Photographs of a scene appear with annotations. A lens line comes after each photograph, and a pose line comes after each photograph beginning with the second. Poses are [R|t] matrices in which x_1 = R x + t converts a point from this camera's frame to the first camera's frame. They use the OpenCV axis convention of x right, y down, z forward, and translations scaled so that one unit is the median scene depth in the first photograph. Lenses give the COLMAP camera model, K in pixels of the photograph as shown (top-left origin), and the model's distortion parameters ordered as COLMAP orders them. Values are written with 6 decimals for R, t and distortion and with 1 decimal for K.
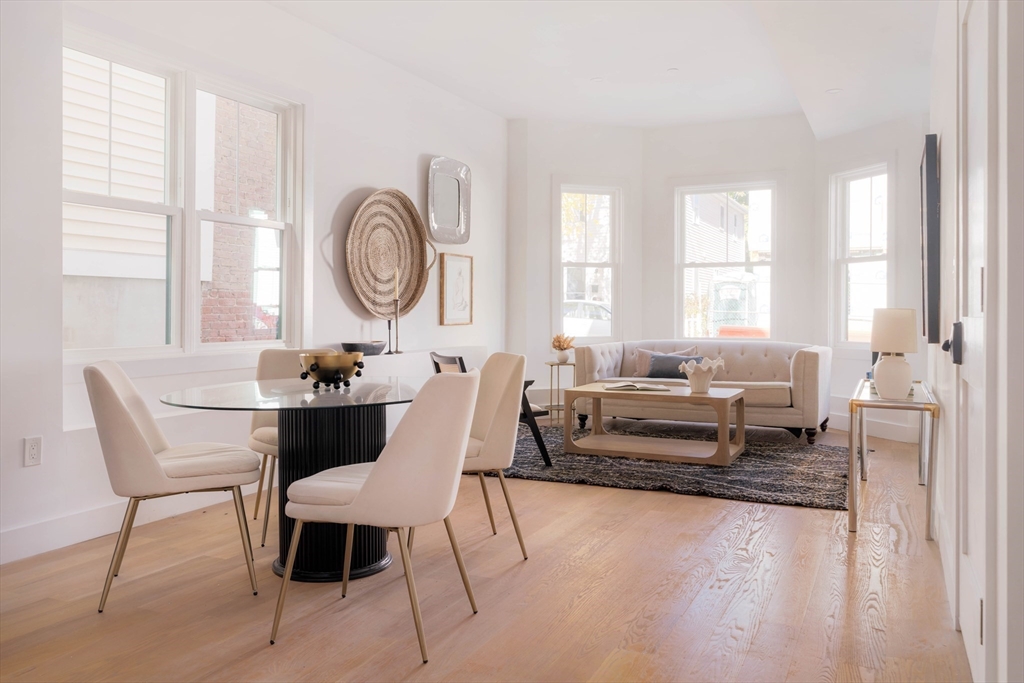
lens RADIAL K [[816.0, 0, 511.4], [0, 816.0, 317.3], [0, 0, 1]] dist [0.004057, -0.009454]
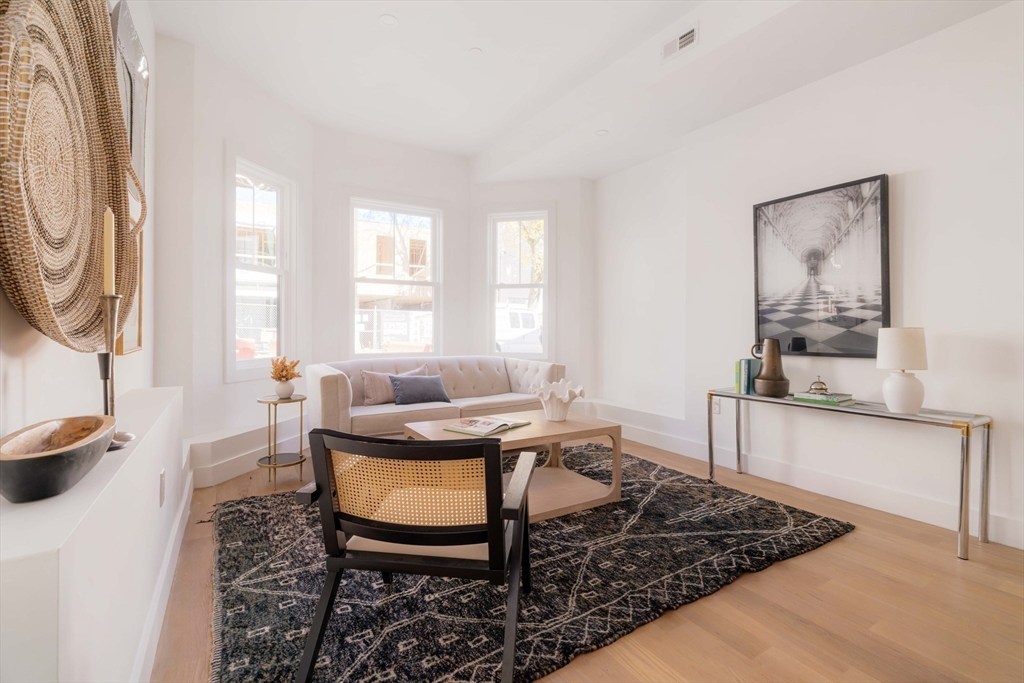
lens RADIAL K [[472.3, 0, 553.2], [0, 472.3, 328.0], [0, 0, 1]] dist [-0.005120, 0.000559]
pose [[0.513355, 0.003412, 0.858170, -0.192261], [0.000860, 0.999990, -0.004490, -0.003908], [-0.858176, 0.003043, 0.513347, 0.697001]]
